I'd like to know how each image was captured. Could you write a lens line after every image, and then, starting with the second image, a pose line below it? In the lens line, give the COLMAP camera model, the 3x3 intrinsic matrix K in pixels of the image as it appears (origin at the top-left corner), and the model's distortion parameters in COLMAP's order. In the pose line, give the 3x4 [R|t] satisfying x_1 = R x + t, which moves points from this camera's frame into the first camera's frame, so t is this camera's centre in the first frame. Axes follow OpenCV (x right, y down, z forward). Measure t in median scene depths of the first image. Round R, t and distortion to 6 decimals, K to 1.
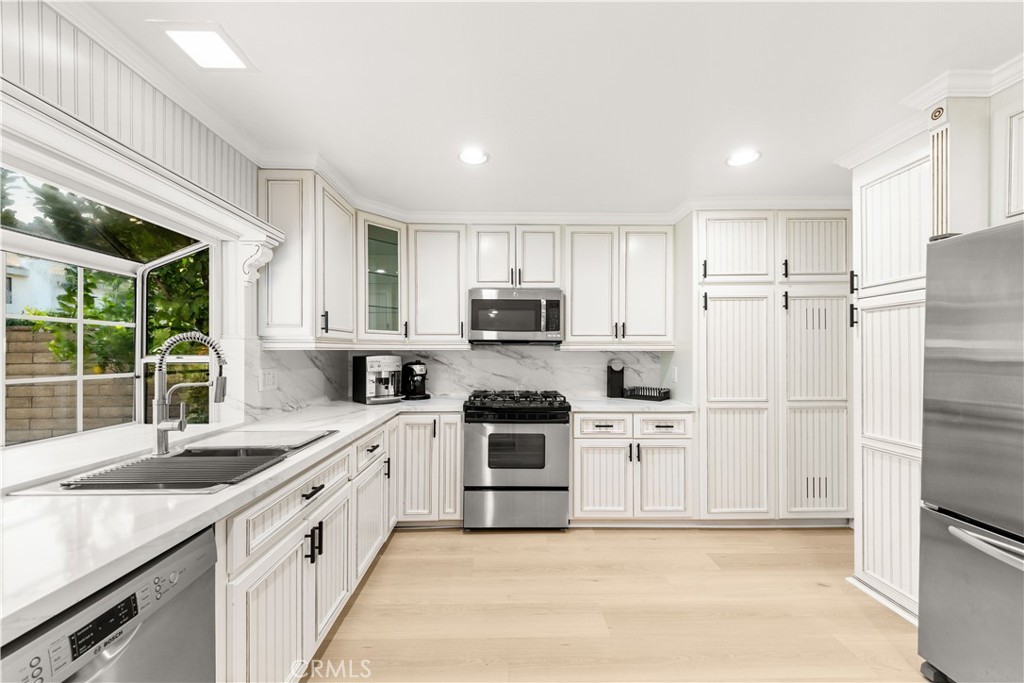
lens RADIAL K [[386.5, 0, 512.9], [0, 386.5, 351.9], [0, 0, 1]] dist [0.012593, -0.002646]
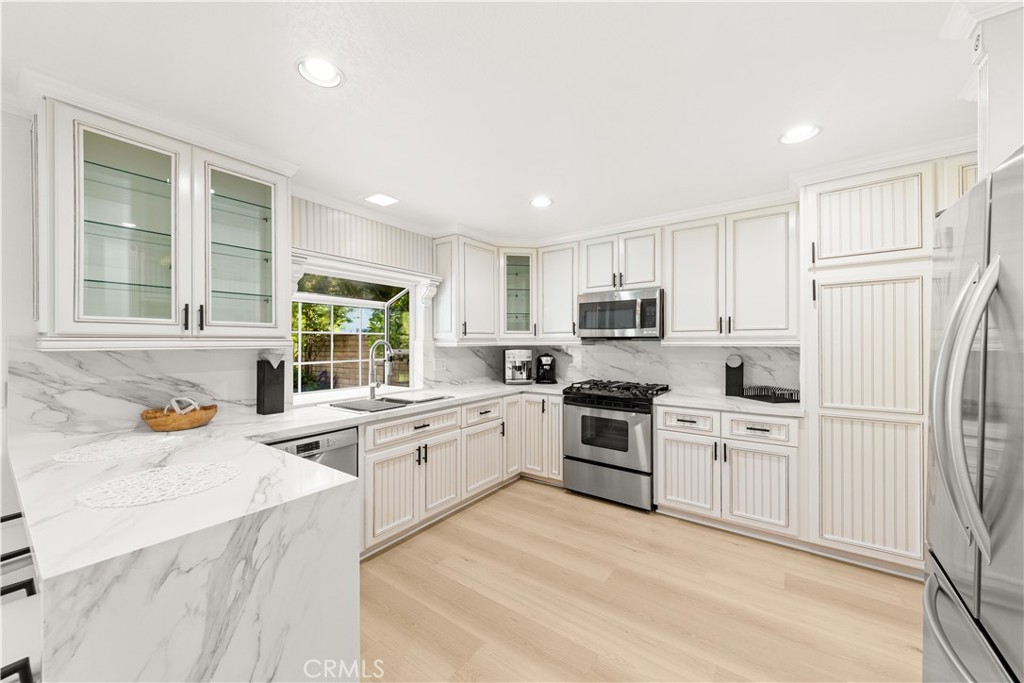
lens RADIAL K [[386.5, 0, 510.6], [0, 386.5, 340.4], [0, 0, 1]] dist [0.012593, -0.002646]
pose [[0.790540, -0.004874, -0.612392, 0.493514], [0.005450, 0.999985, -0.000923, -0.021858], [0.612387, -0.002608, 0.790554, -0.093444]]
